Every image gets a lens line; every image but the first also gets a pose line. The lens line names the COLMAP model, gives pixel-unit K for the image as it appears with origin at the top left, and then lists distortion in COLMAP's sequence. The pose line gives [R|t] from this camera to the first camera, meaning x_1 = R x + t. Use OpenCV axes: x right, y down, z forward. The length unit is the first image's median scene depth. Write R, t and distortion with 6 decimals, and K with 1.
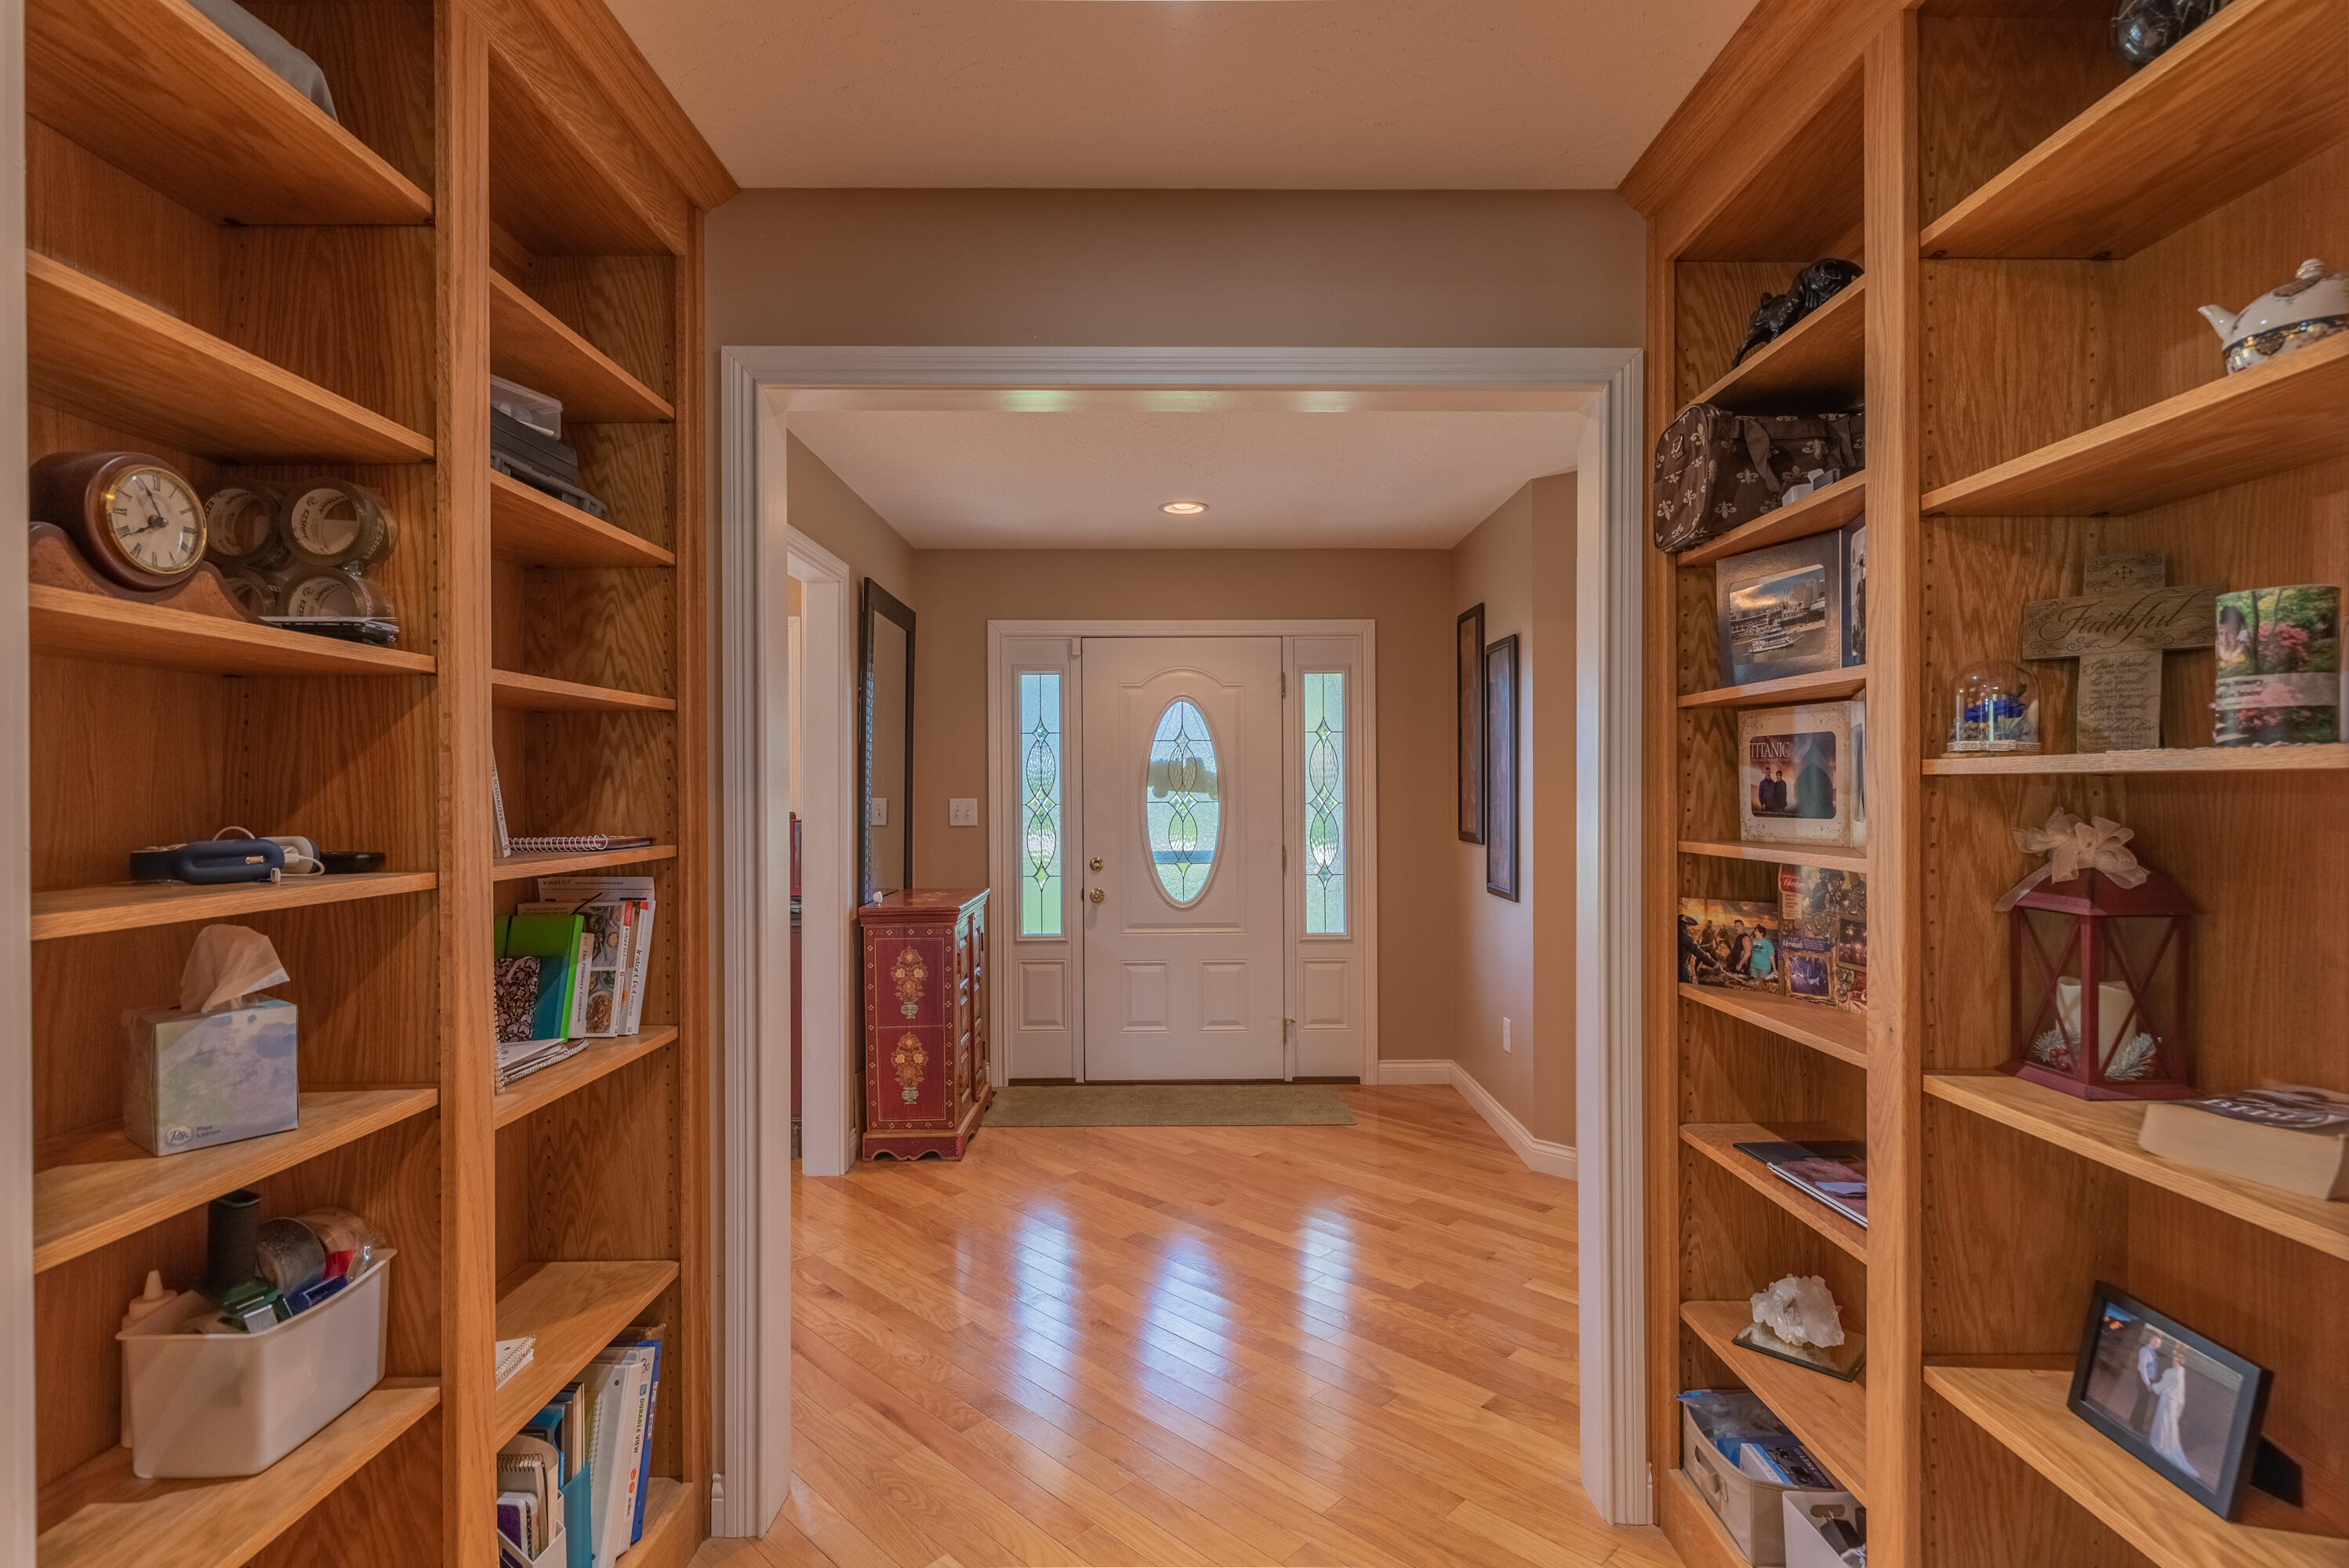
lens RADIAL K [[1130.1, 0, 1173.6], [0, 1130.1, 778.3], [0, 0, 1]] dist [-0.005095, 0.000981]
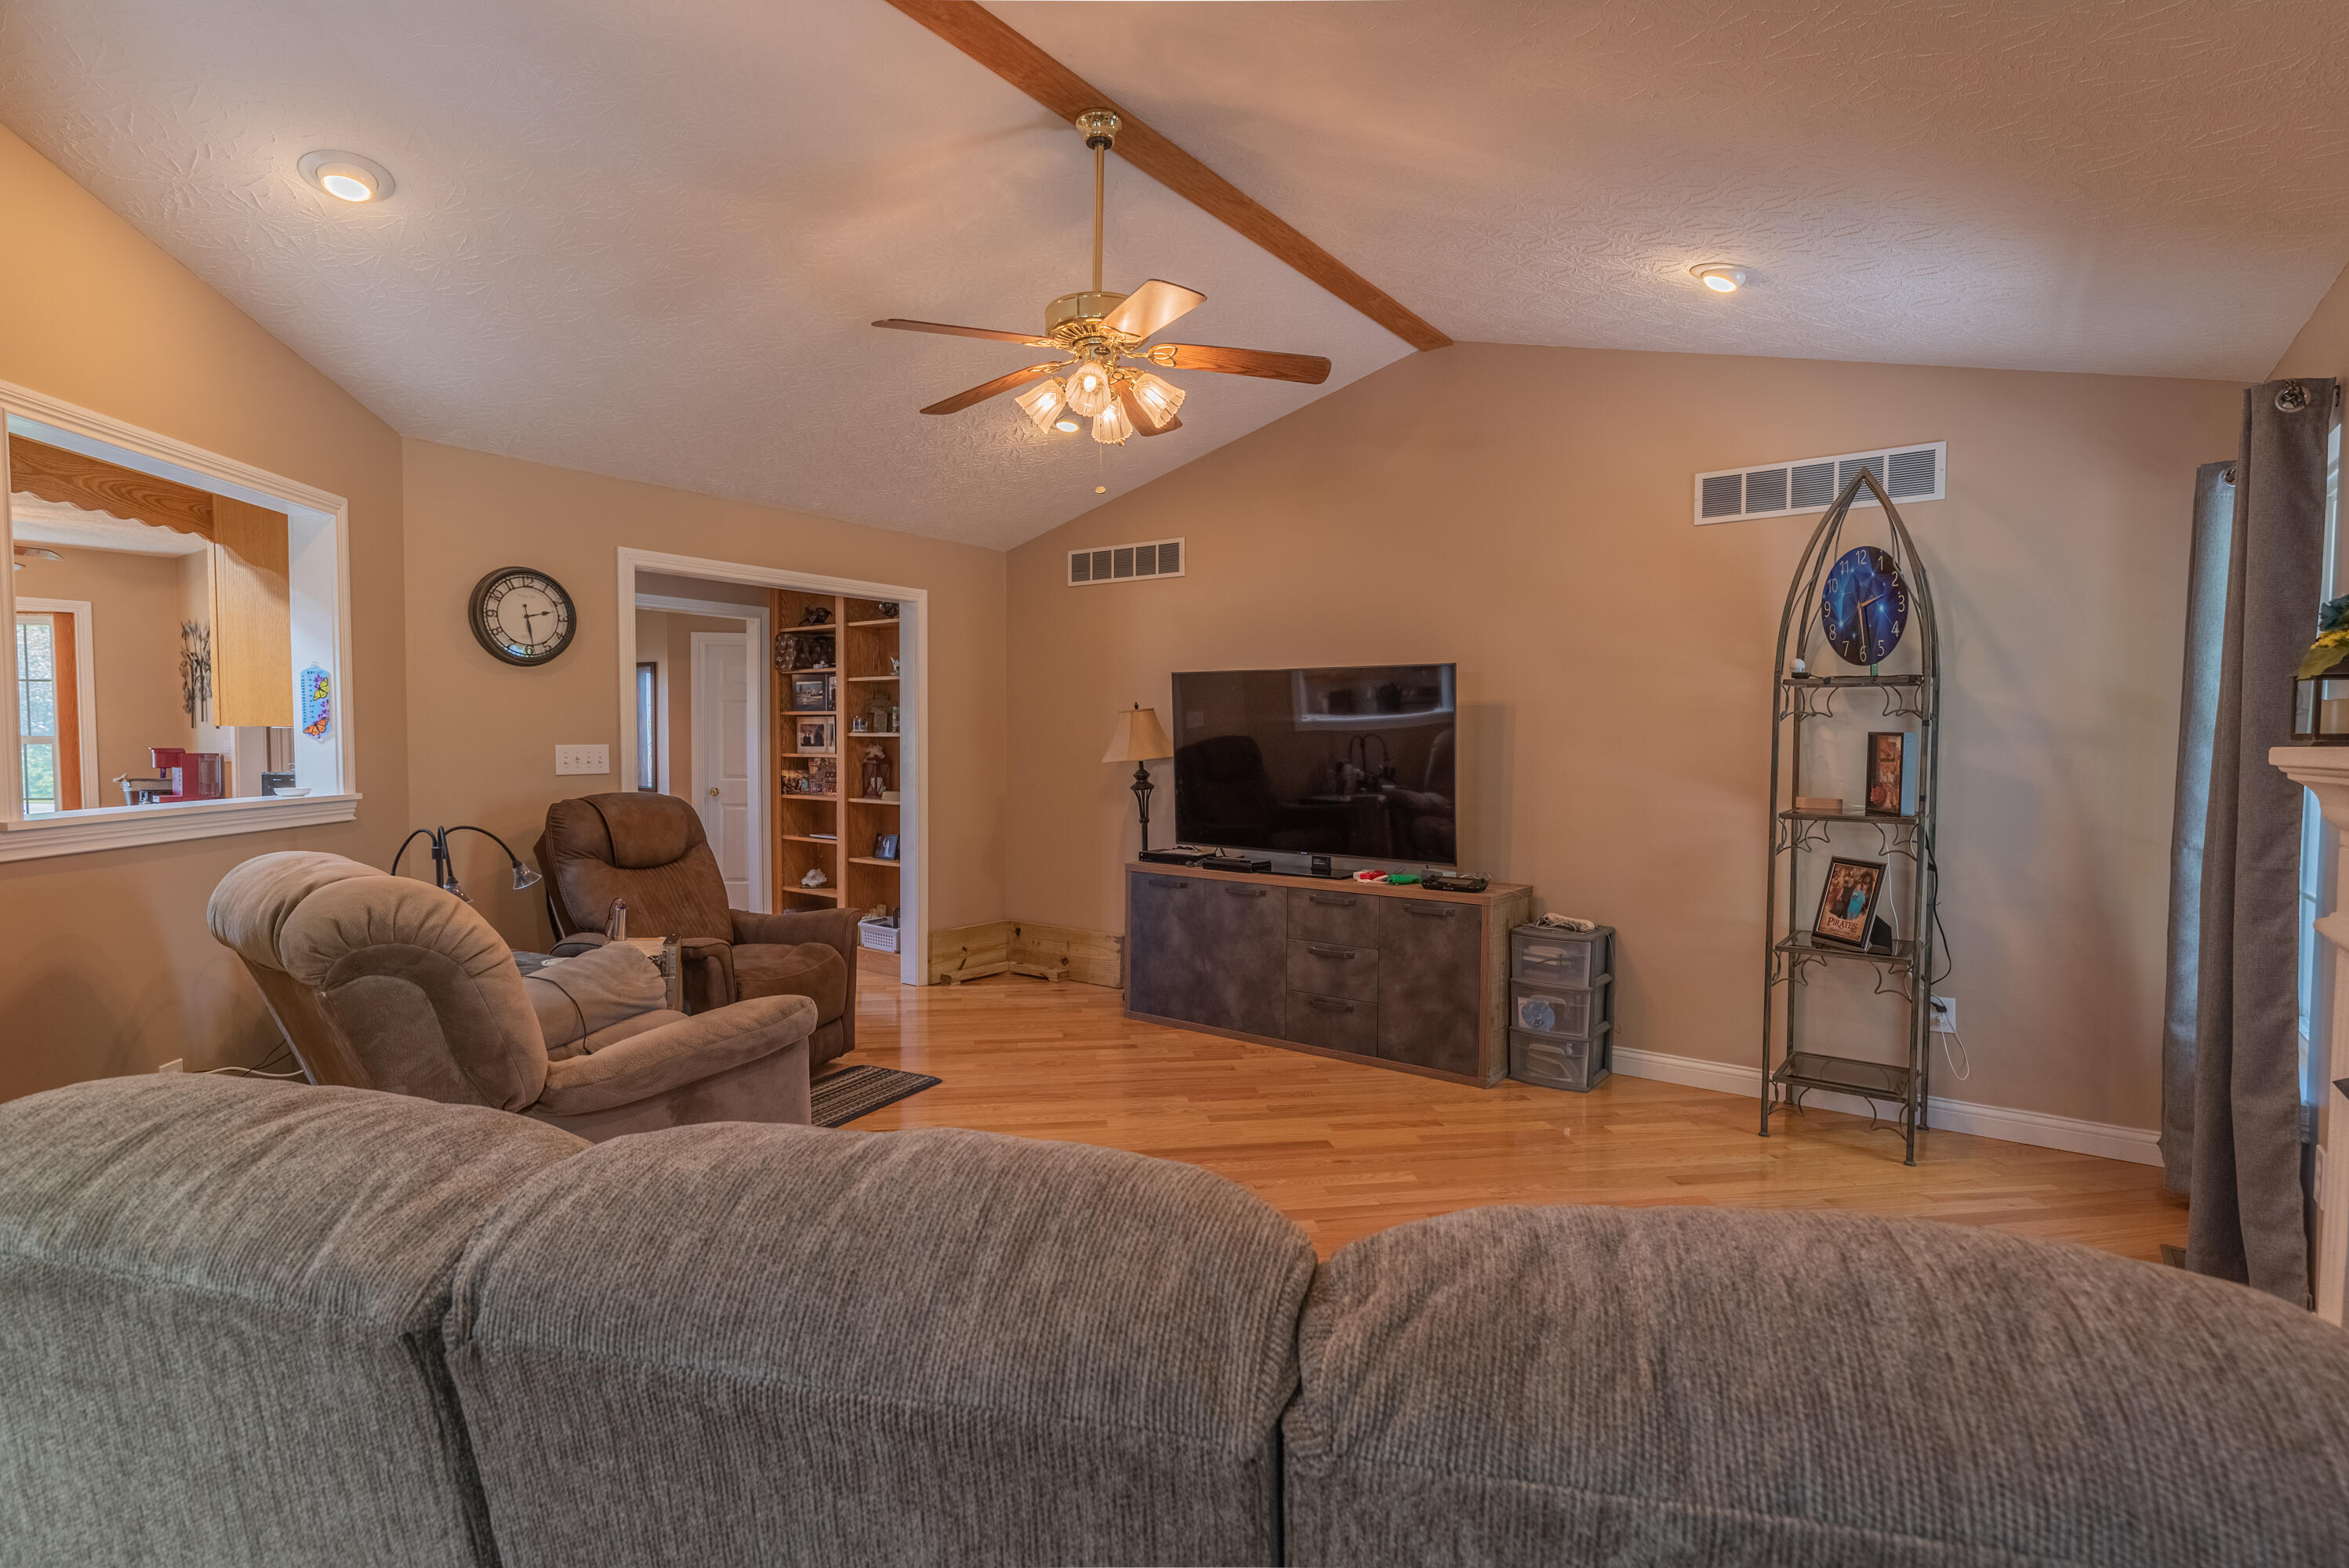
lens RADIAL K [[1130.1, 0, 1172.7], [0, 1130.1, 768.2], [0, 0, 1]] dist [-0.005095, 0.000981]
pose [[0.600136, -0.031535, 0.799276, -1.942001], [-0.009307, 0.998880, 0.046398, -0.086237], [-0.799844, -0.035284, 0.599170, -2.469672]]
